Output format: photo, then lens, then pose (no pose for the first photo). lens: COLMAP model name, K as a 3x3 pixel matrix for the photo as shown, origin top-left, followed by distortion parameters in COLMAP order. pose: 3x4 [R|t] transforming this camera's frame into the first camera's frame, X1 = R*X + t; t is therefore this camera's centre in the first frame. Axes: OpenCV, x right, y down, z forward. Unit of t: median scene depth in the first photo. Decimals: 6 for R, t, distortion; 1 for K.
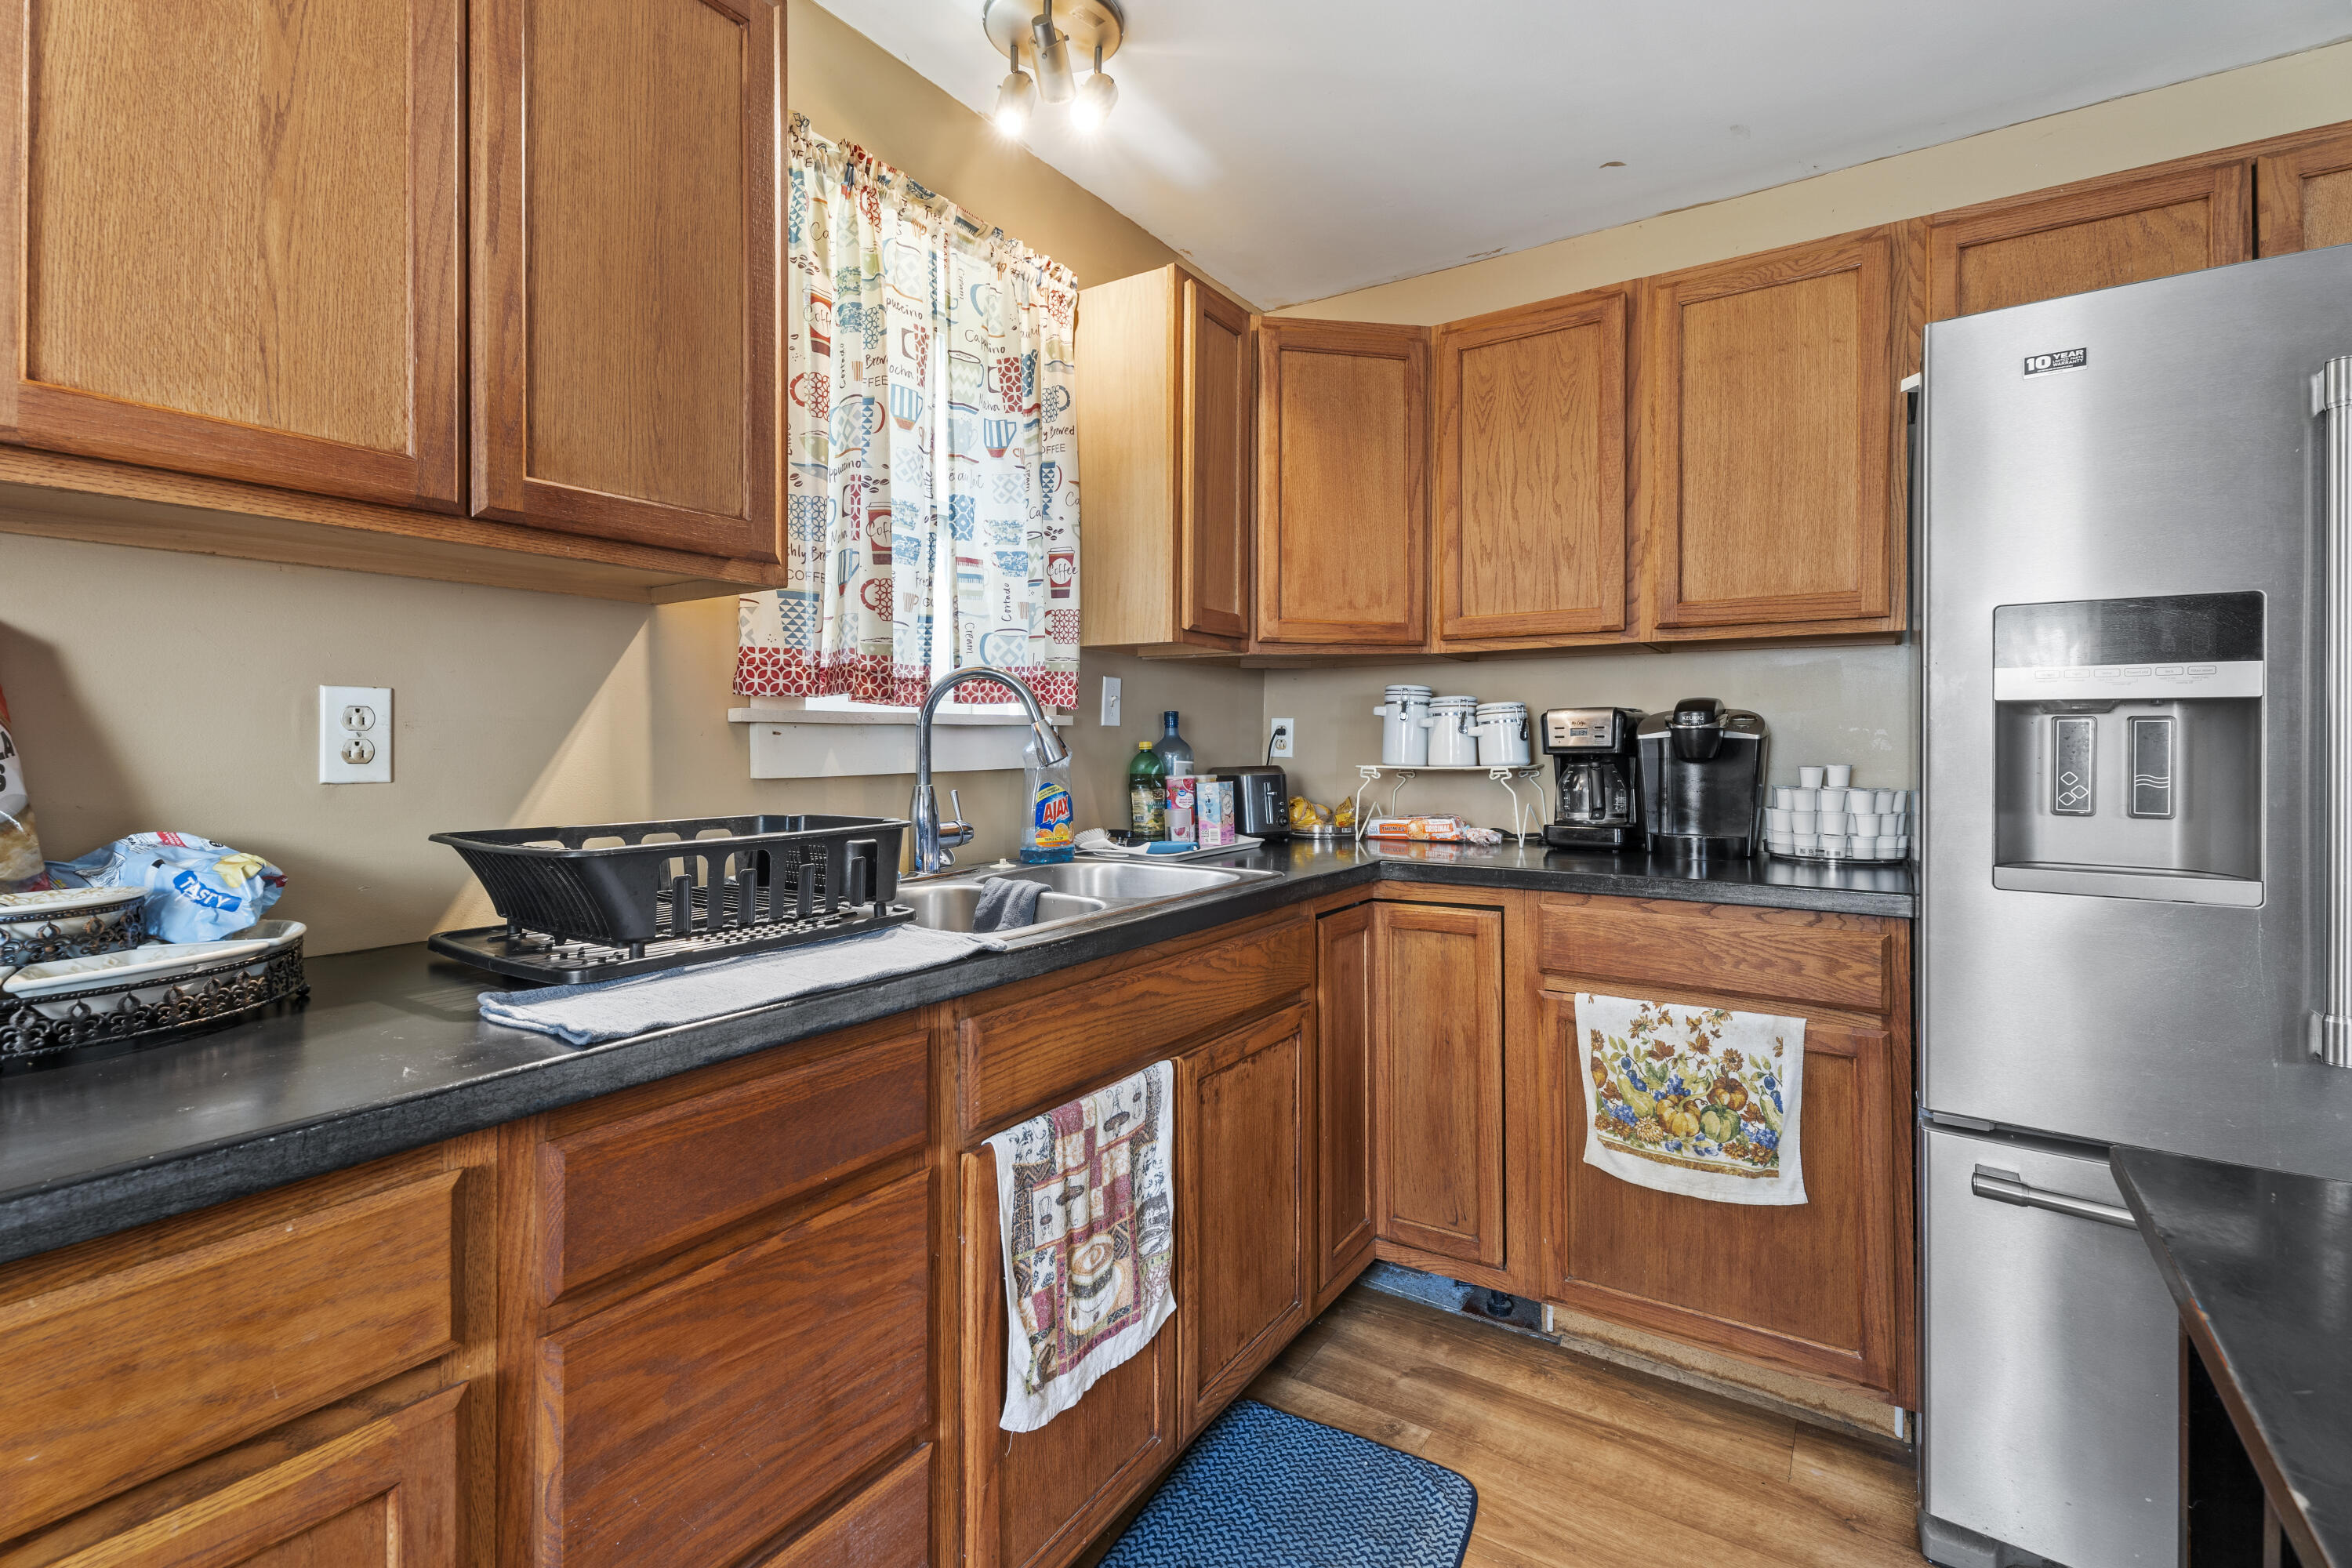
lens RADIAL K [[1068.4, 0, 1180.5], [0, 1068.4, 736.4], [0, 0, 1]] dist [0.002197, 0.000739]
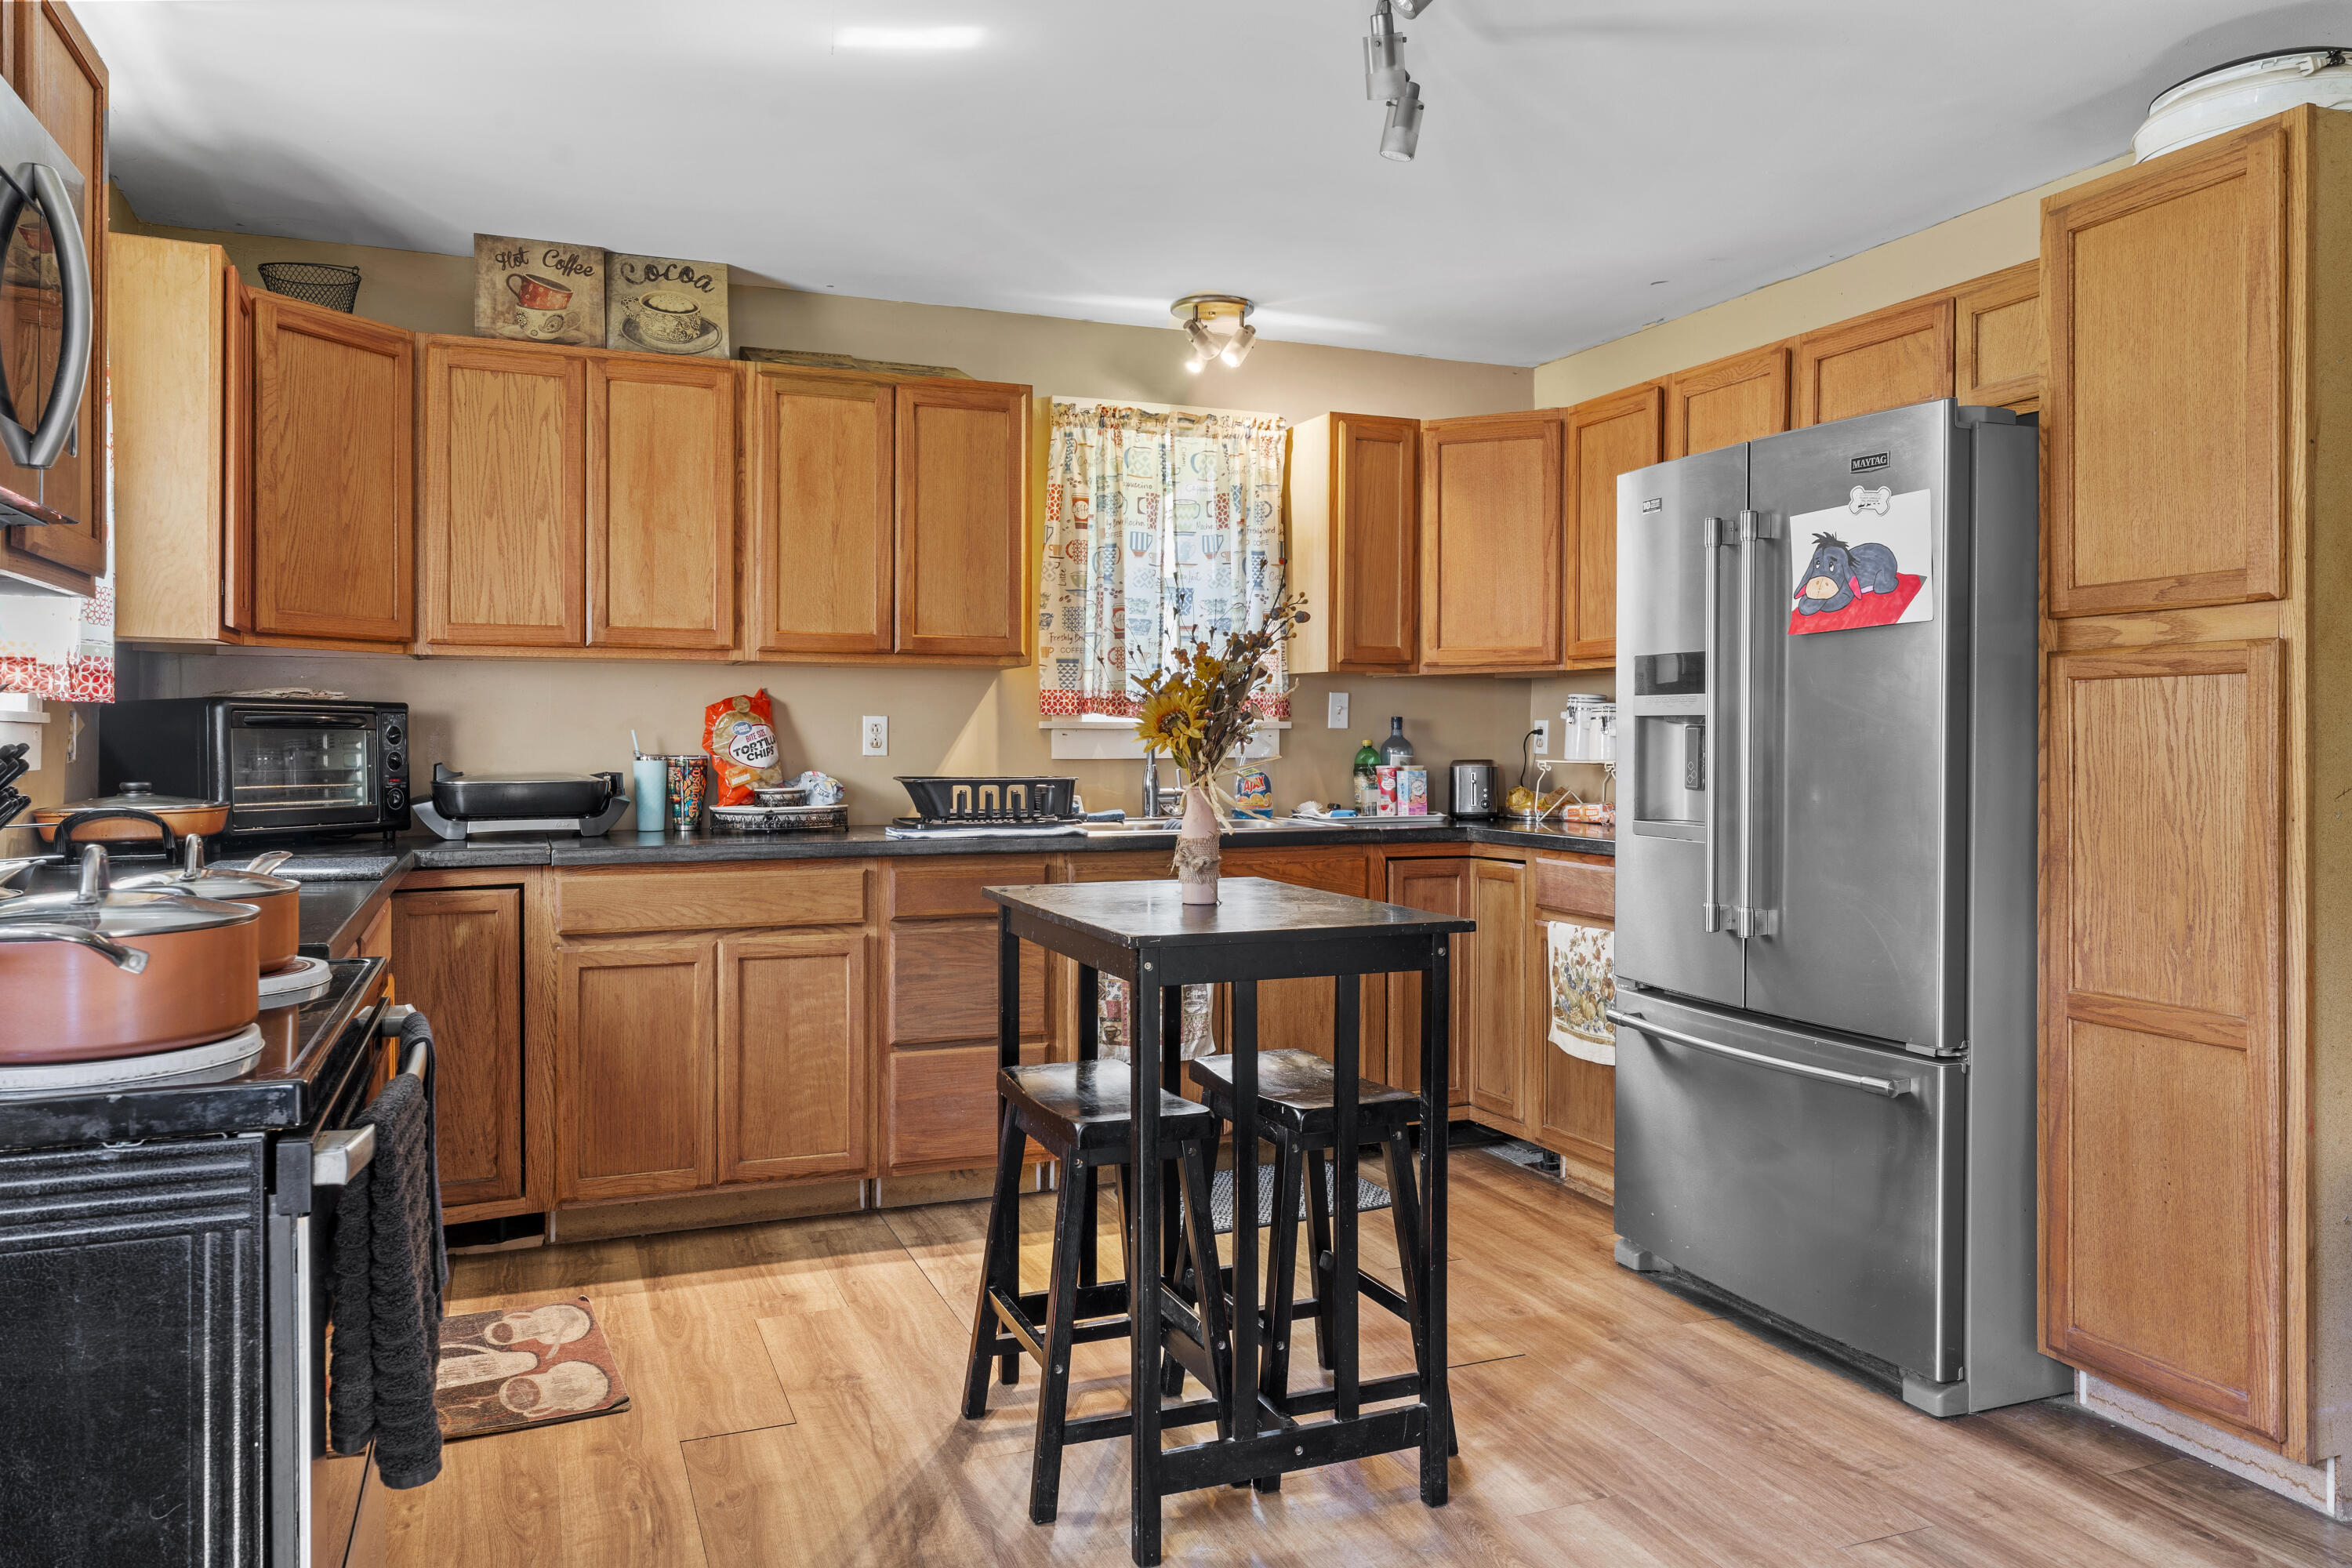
lens RADIAL K [[1584.1, 0, 1175.3], [0, 1584.1, 736.3], [0, 0, 1]] dist [-0.001848, -0.000045]
pose [[0.824841, 0.002557, -0.565360, 1.216931], [-0.000216, 0.999991, 0.004207, -0.010604], [0.565365, -0.003348, 0.824834, -1.053239]]
